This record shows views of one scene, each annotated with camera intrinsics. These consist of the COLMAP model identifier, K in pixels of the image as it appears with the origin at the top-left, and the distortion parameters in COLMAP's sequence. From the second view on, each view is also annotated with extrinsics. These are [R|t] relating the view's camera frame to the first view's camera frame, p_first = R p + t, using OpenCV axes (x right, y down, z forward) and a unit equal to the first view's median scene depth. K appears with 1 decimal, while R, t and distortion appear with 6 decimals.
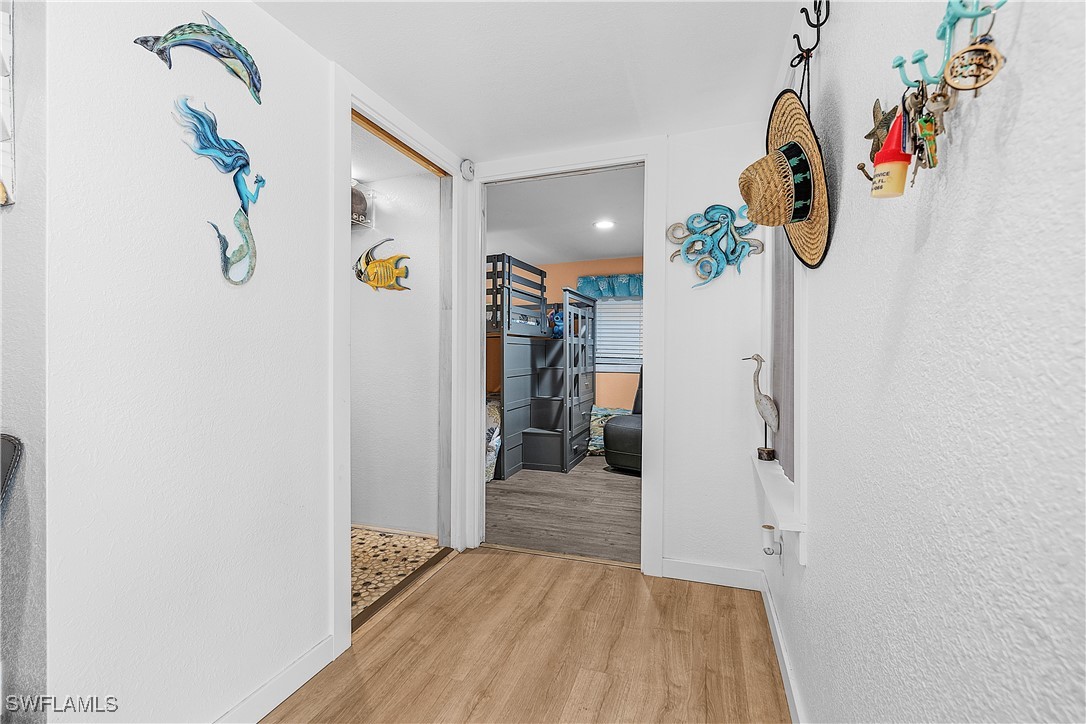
lens RADIAL K [[459.3, 0, 543.3], [0, 459.3, 350.6], [0, 0, 1]] dist [-0.000732, -0.000028]
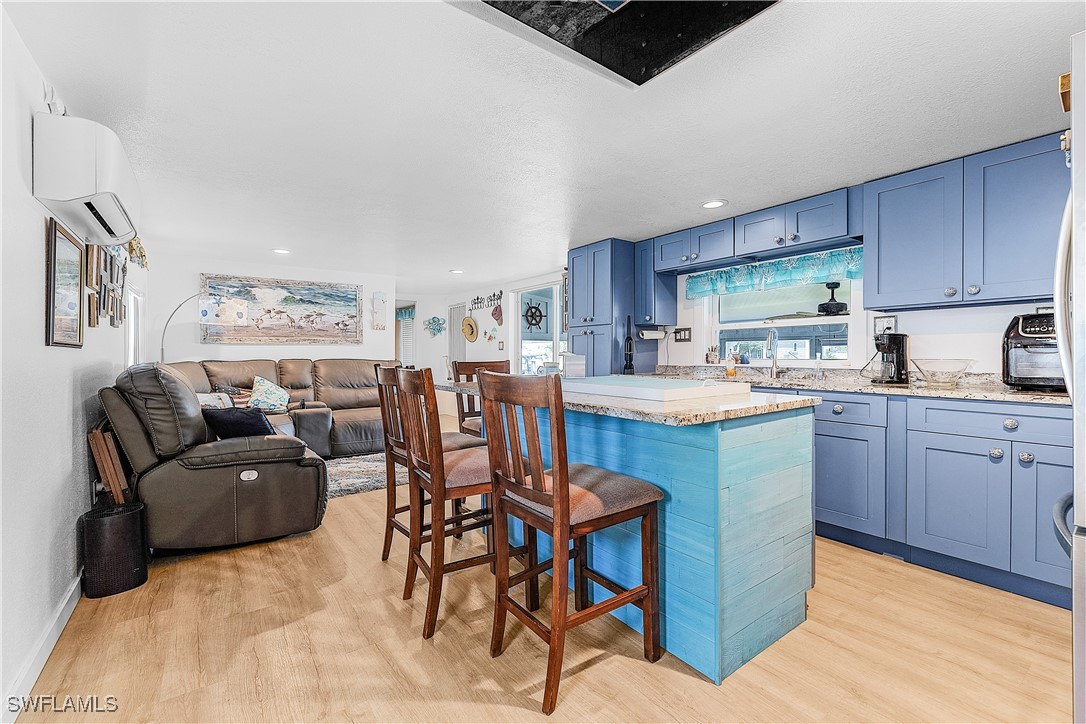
lens RADIAL K [[459.3, 0, 543.3], [0, 459.3, 350.6], [0, 0, 1]] dist [-0.000732, -0.000028]
pose [[0.560223, 0.006123, 0.828319, -1.038649], [0.005542, 0.999923, -0.011139, 0.006947], [-0.828323, 0.010830, 0.560146, -0.860234]]
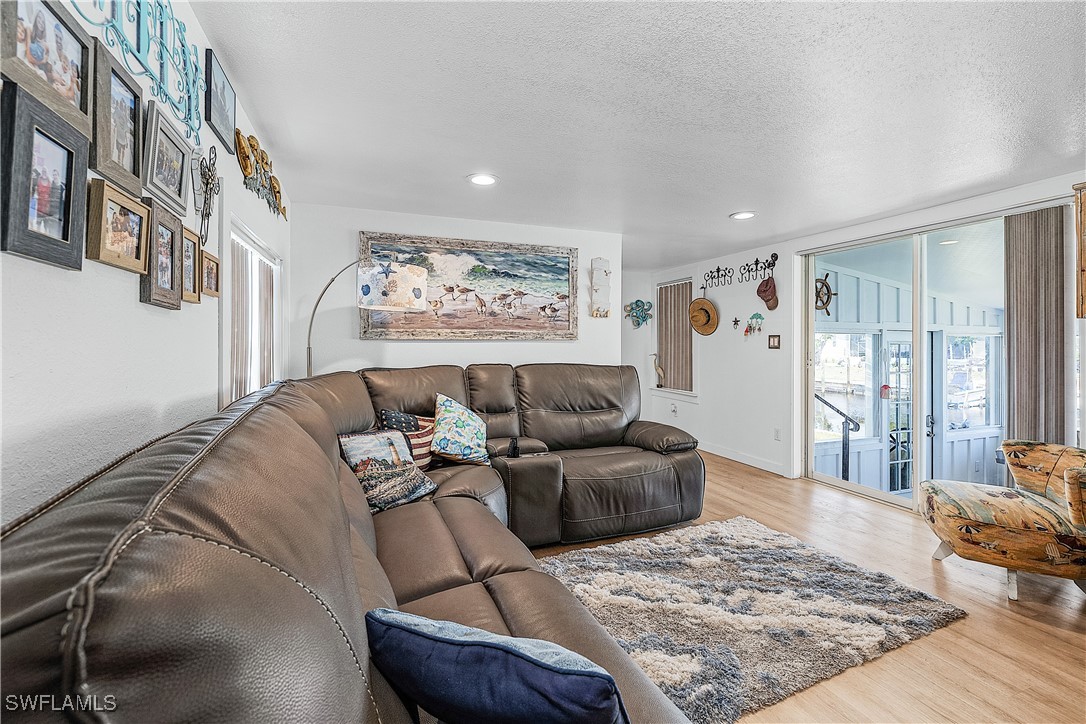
lens RADIAL K [[466.9, 0, 544.9], [0, 466.9, 344.8], [0, 0, 1]] dist [0.000257, -0.000056]
pose [[0.754368, 0.003844, 0.656440, -0.862000], [-0.003067, 0.999993, -0.002332, -0.015877], [-0.656444, -0.000254, 0.754375, -0.344699]]
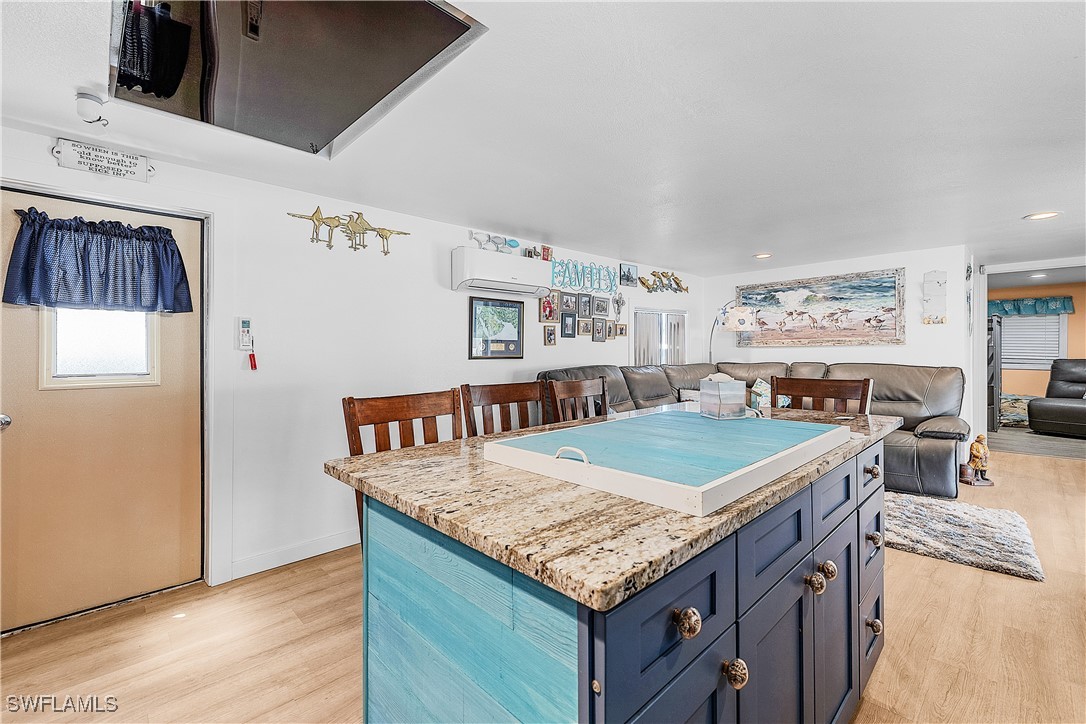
lens RADIAL K [[470.4, 0, 544.5], [0, 470.4, 347.4], [0, 0, 1]] dist [0.000542, 0.000182]
pose [[0.893642, -0.007882, -0.448711, -0.523617], [0.004200, 0.999949, -0.009200, -0.014524], [0.448761, 0.006337, 0.893629, -0.961855]]
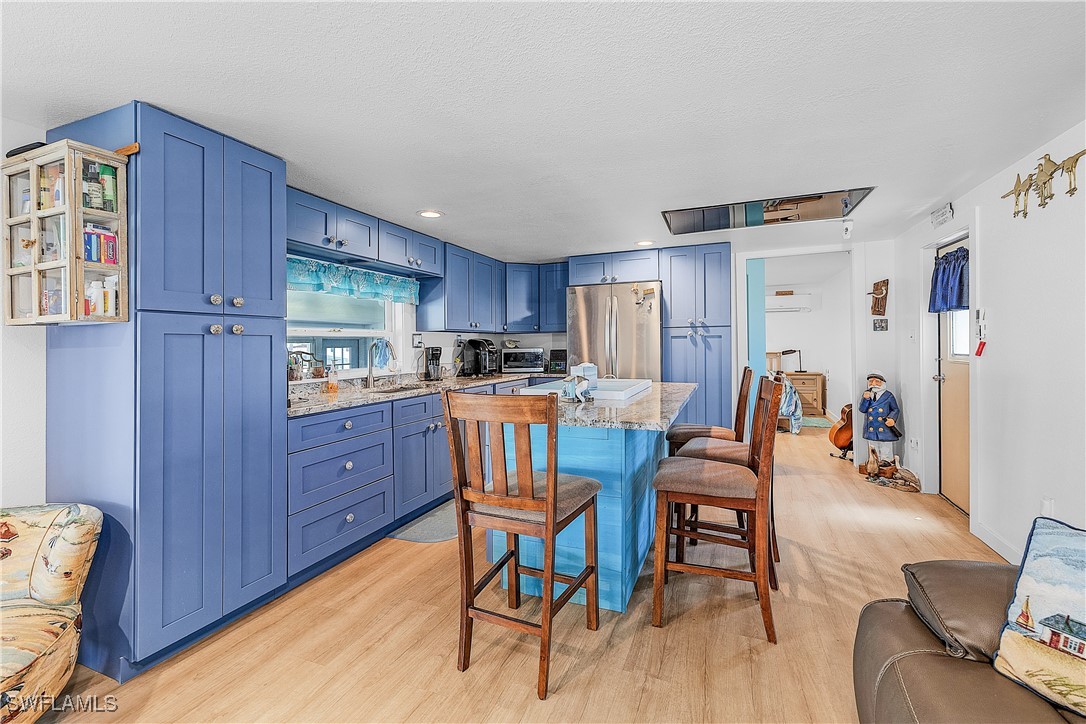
lens RADIAL K [[466.9, 0, 544.9], [0, 466.9, 344.8], [0, 0, 1]] dist [0.000257, -0.000056]
pose [[-0.999248, 0.017111, 0.034803, -0.538385], [0.017252, 0.999844, 0.003746, -0.021896], [-0.034734, 0.004343, -0.999387, -0.026460]]
